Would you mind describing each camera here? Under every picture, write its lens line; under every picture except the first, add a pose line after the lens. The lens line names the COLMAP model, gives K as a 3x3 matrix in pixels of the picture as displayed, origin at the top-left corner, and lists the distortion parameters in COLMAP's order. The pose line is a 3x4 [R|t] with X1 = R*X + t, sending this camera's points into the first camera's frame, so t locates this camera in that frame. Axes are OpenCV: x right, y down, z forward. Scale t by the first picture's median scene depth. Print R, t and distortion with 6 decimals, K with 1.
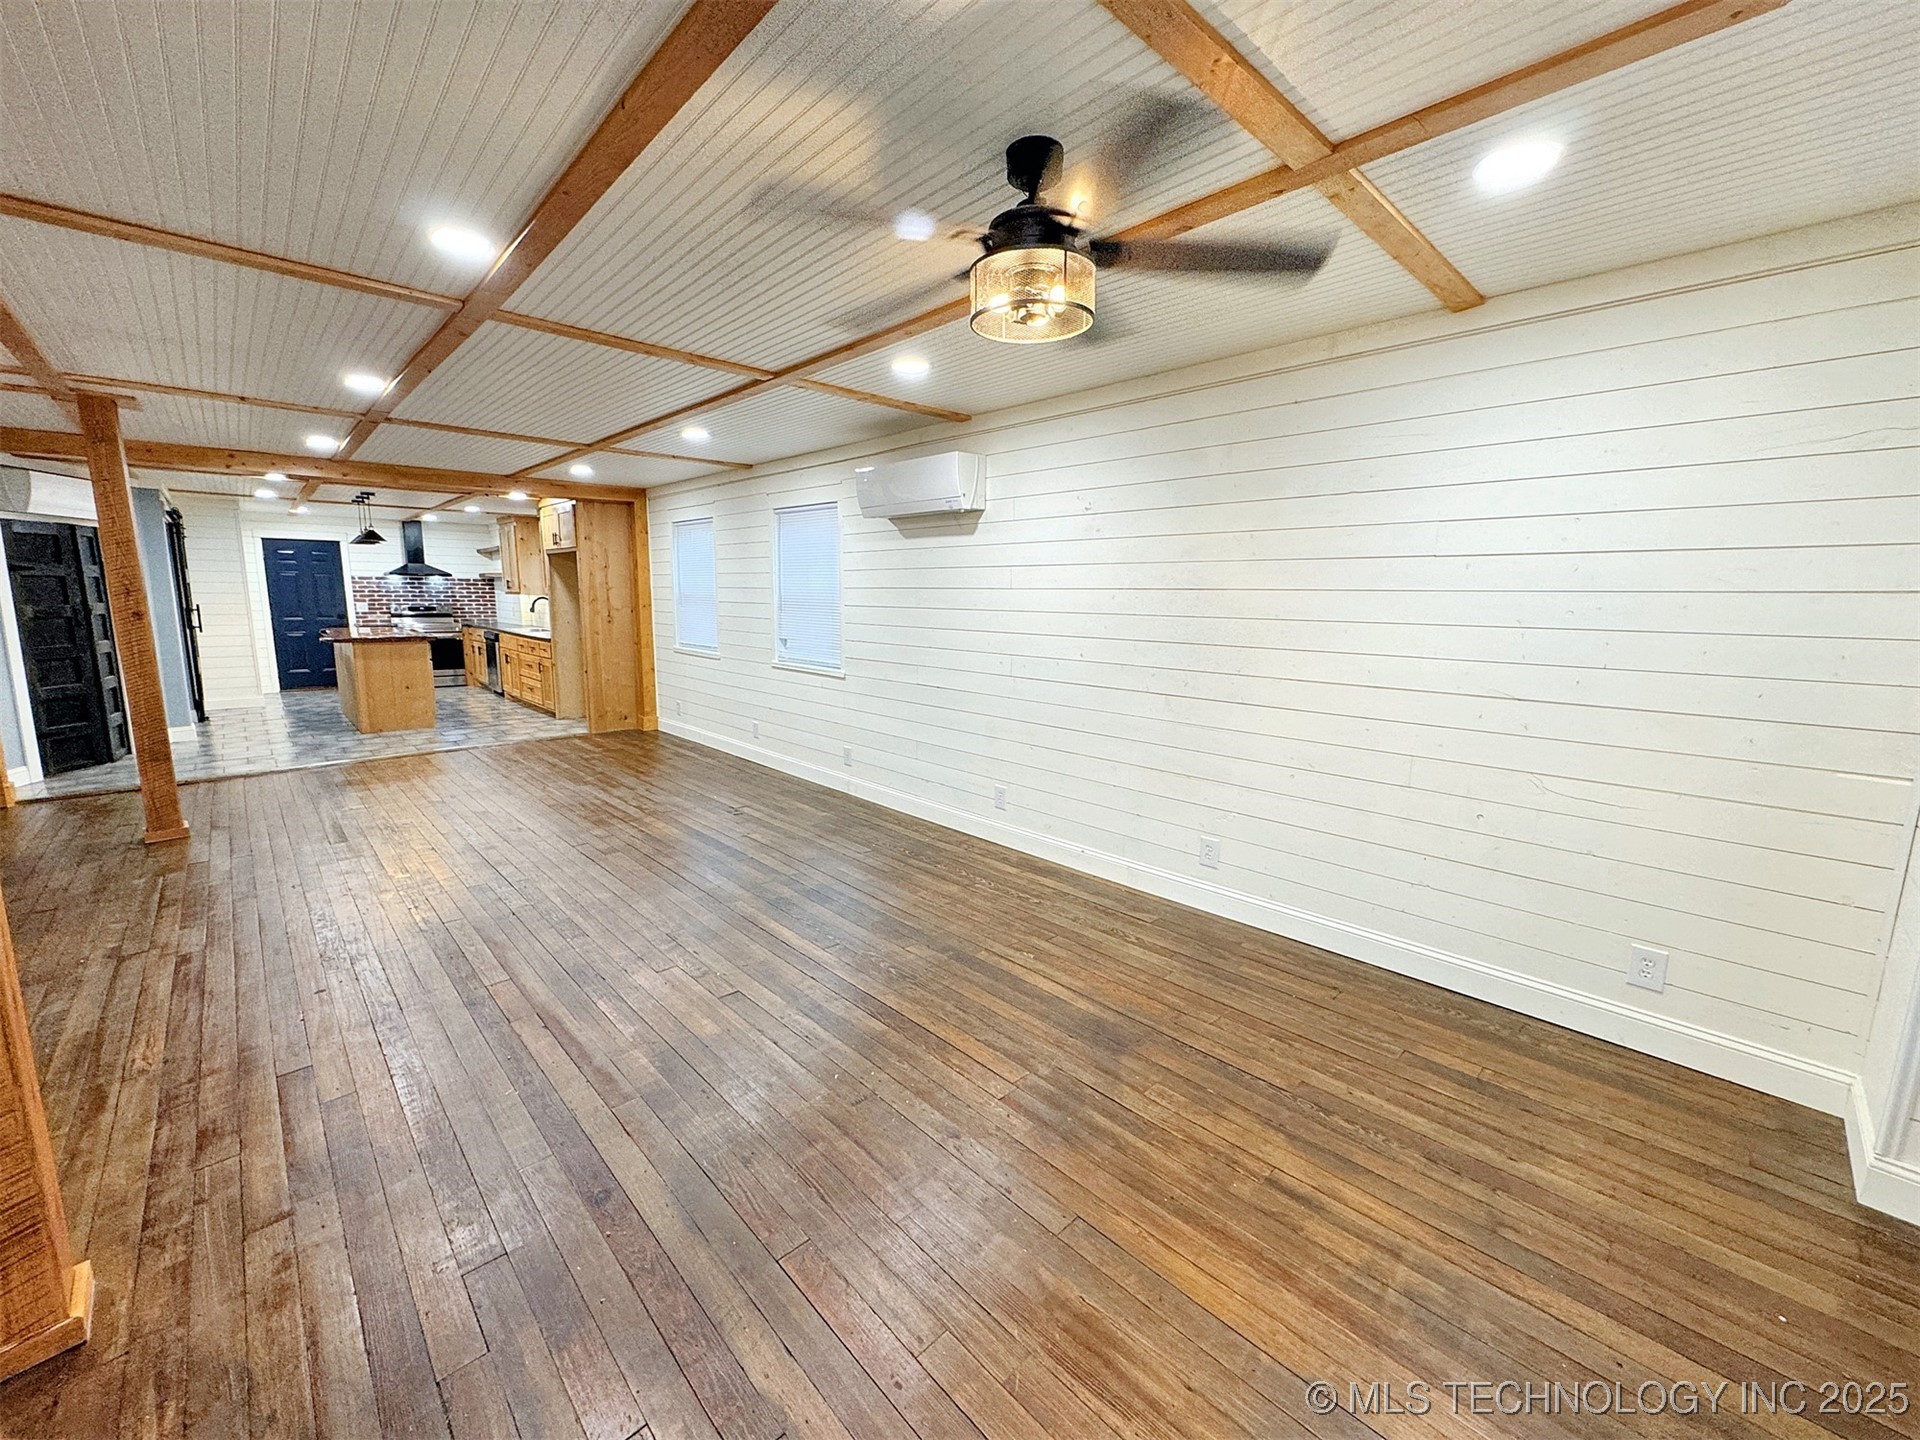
lens RADIAL K [[760.5, 0, 960.3], [0, 760.5, 718.0], [0, 0, 1]] dist [0.000222, -0.000156]
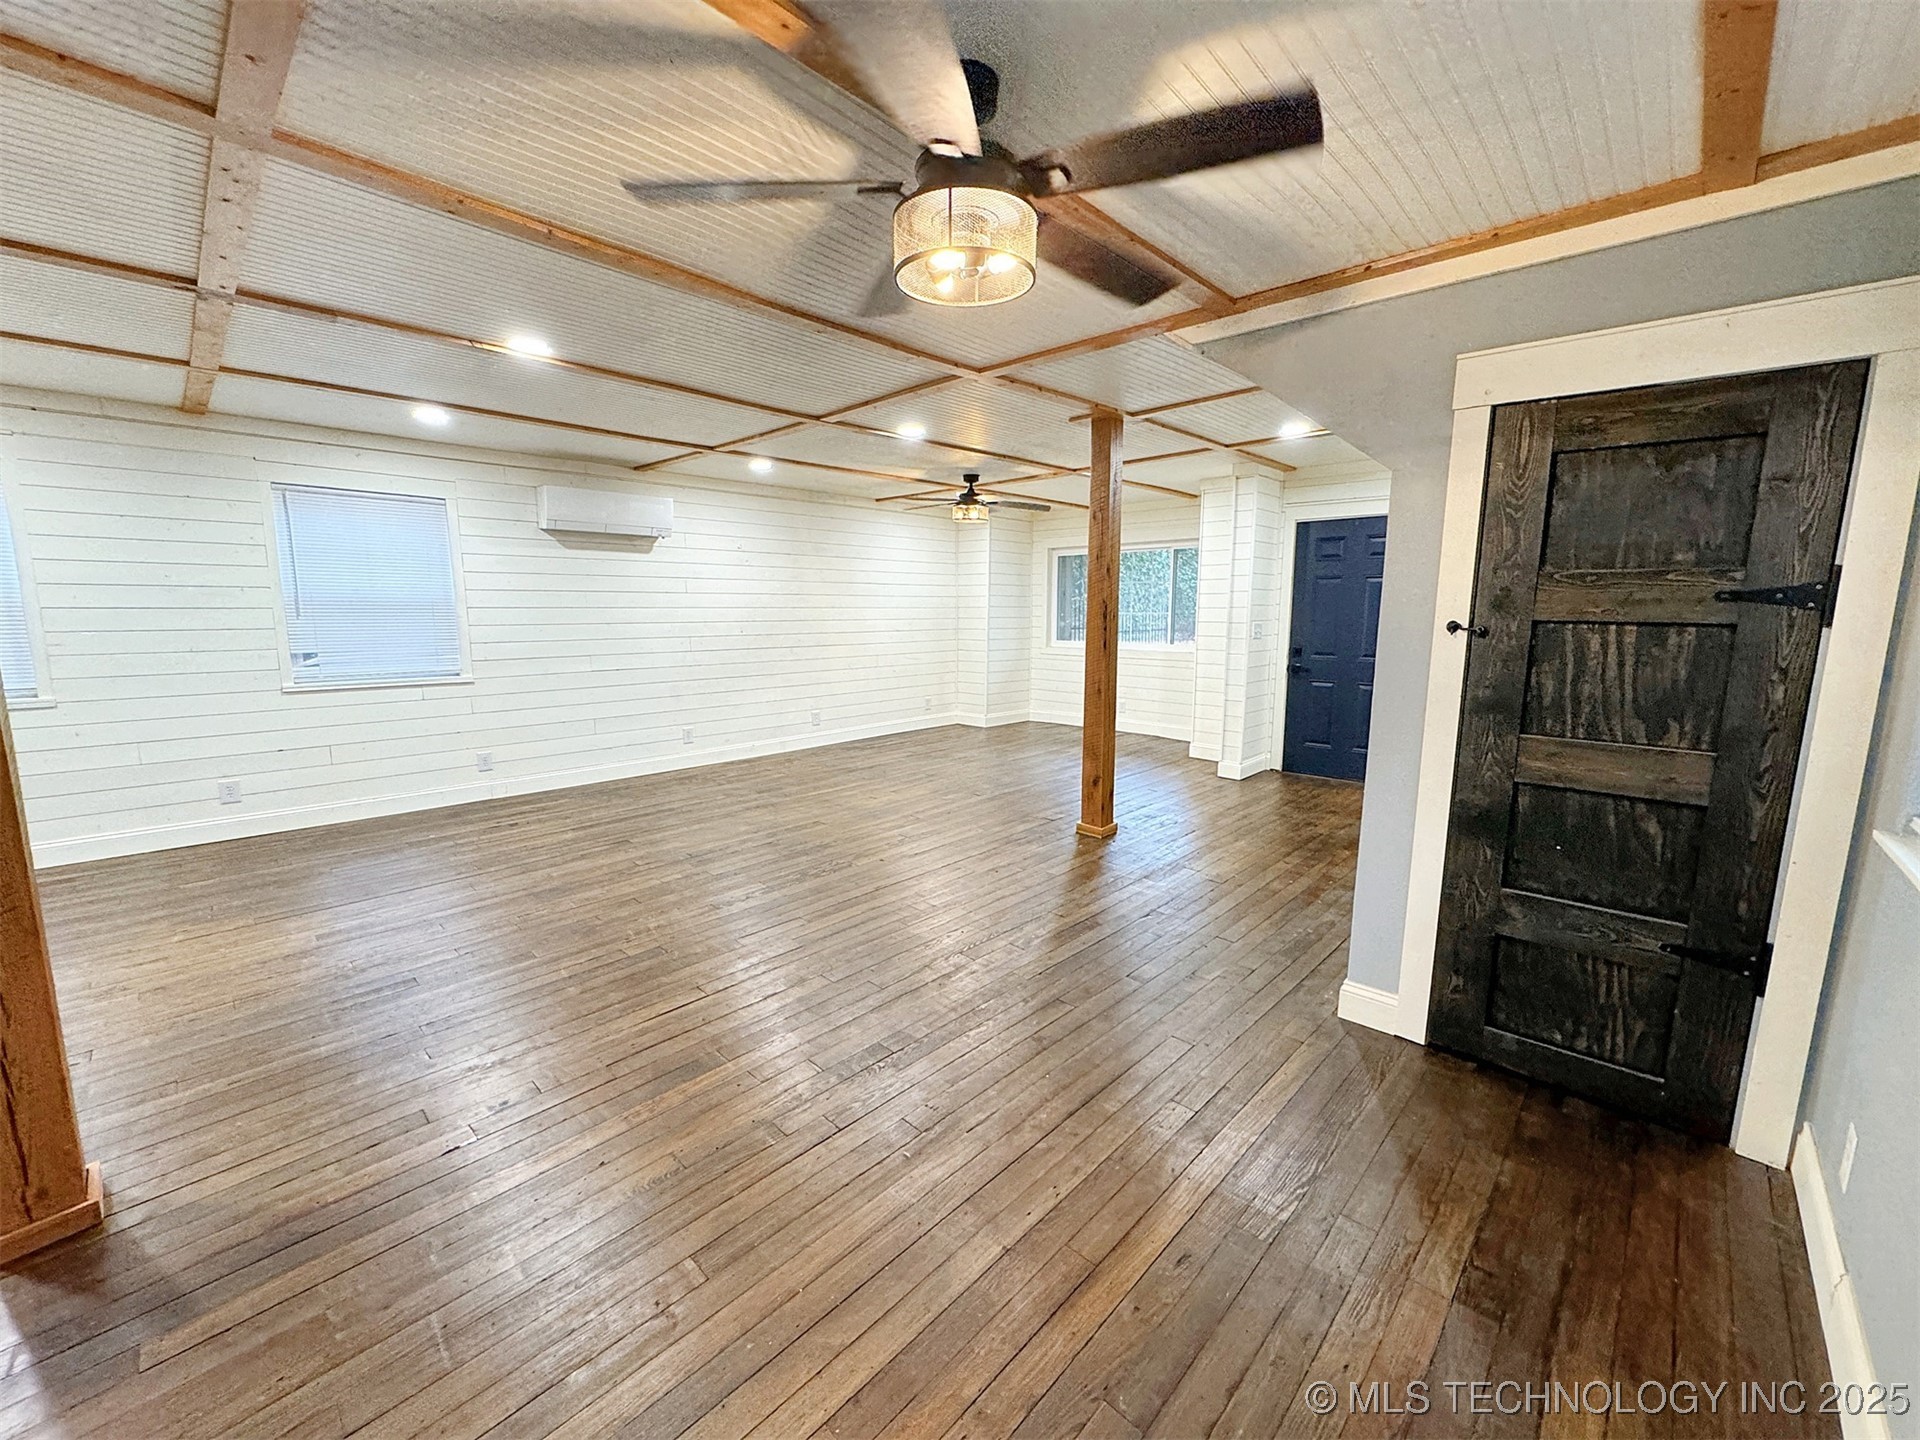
lens RADIAL K [[760.5, 0, 957.5], [0, 760.5, 727.3], [0, 0, 1]] dist [0.000222, -0.000156]
pose [[-0.039598, -0.170102, 0.984631, -1.410277], [0.156460, 0.972193, 0.174246, -0.085408], [-0.986890, 0.160955, -0.011883, 0.505158]]
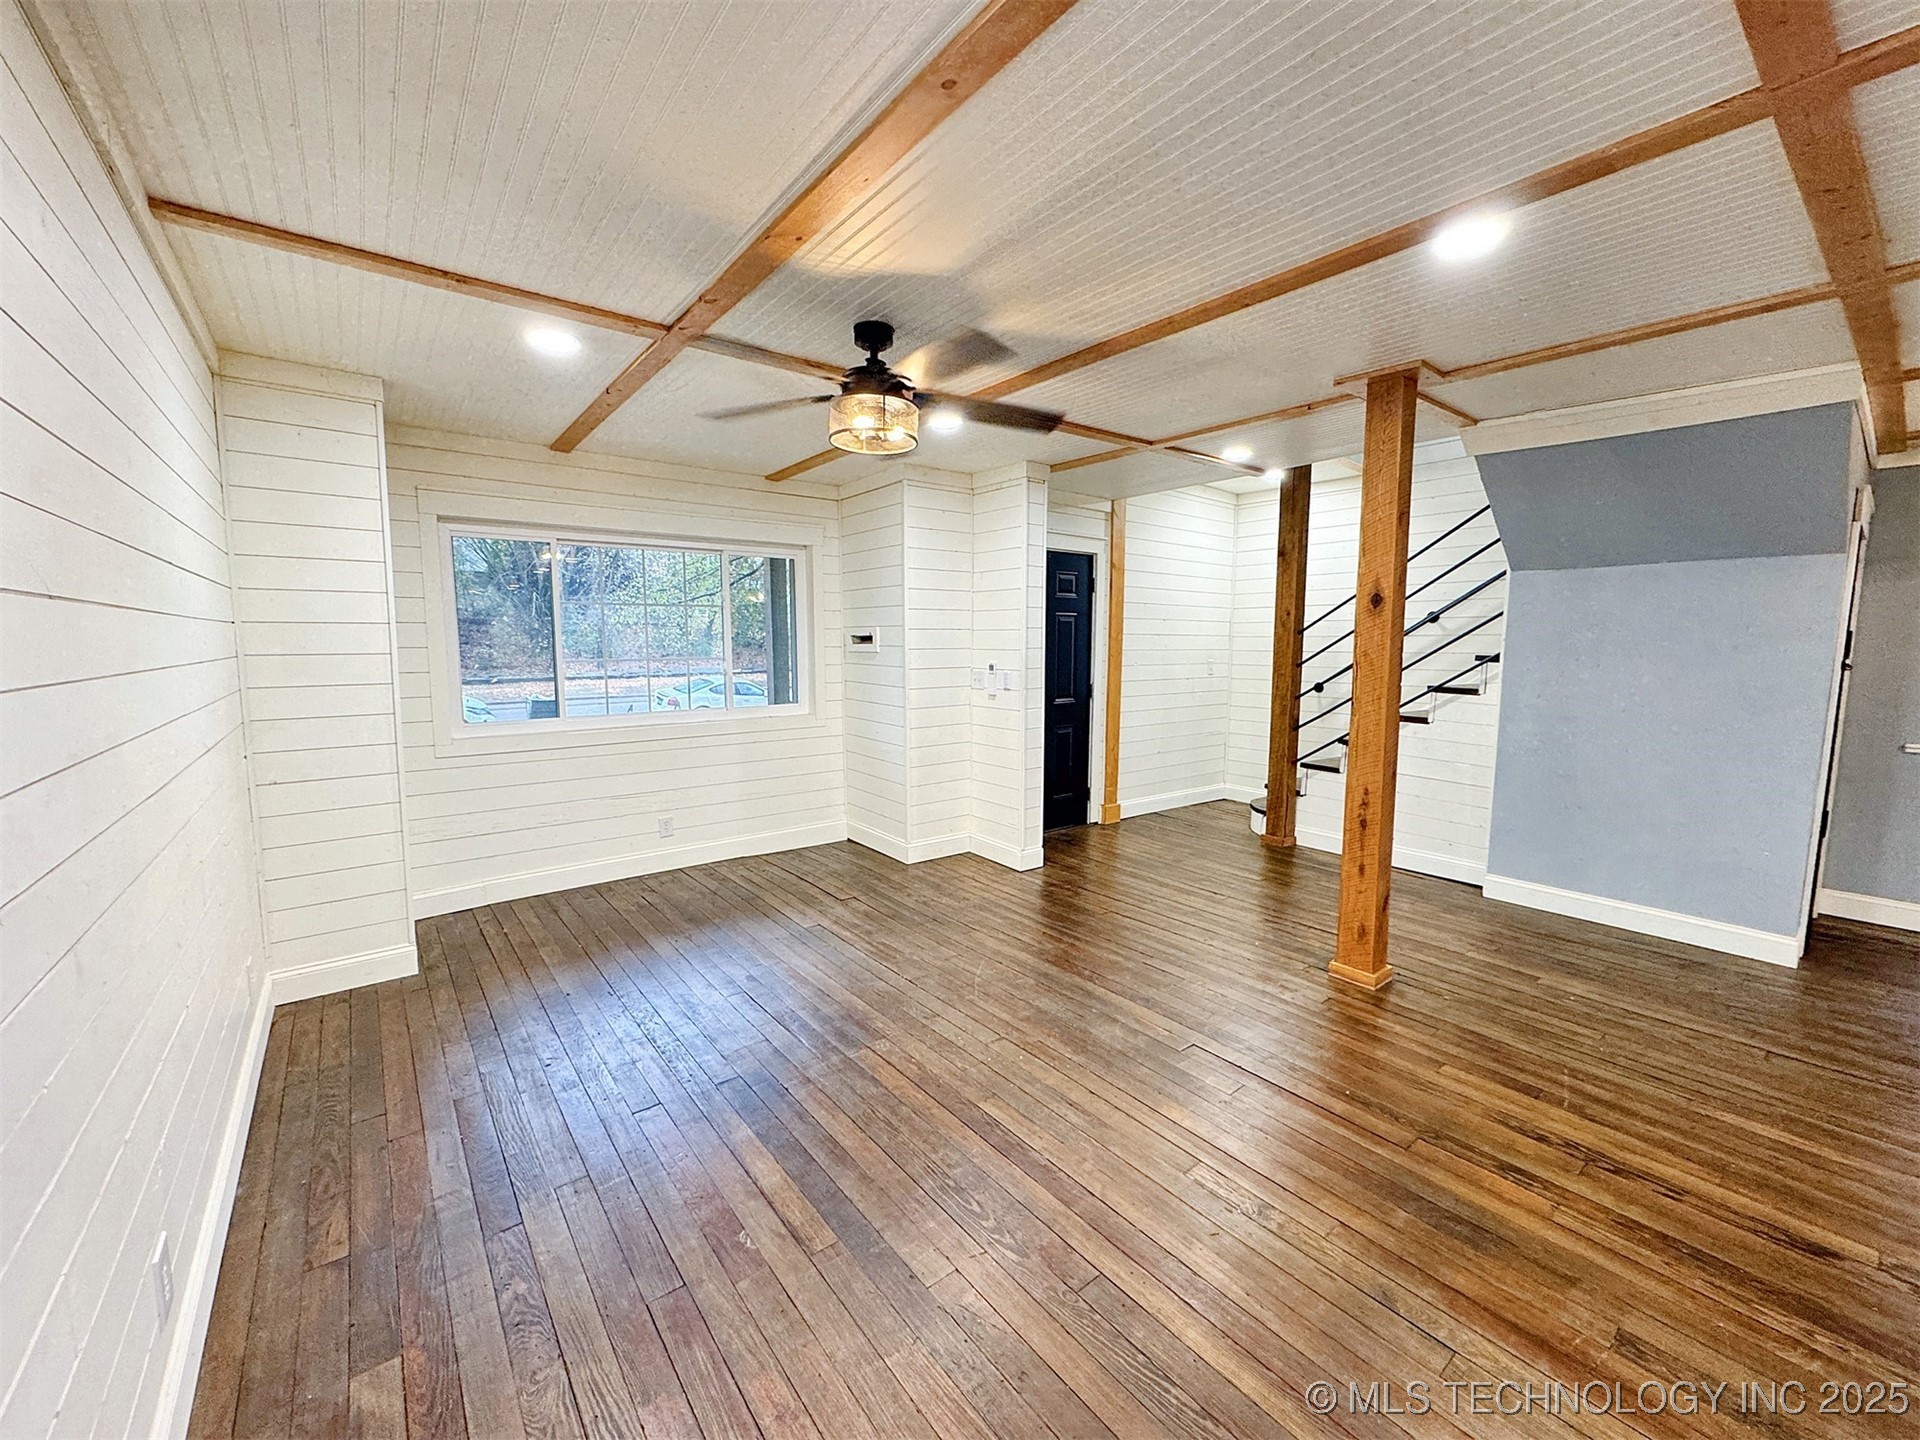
lens RADIAL K [[760.5, 0, 961.1], [0, 760.5, 718.1], [0, 0, 1]] dist [0.000222, -0.000156]
pose [[-0.996094, -0.023167, 0.085205, -0.080274], [-0.000316, 0.965894, 0.258937, -0.157391], [-0.088298, 0.257899, -0.962129, 0.993885]]
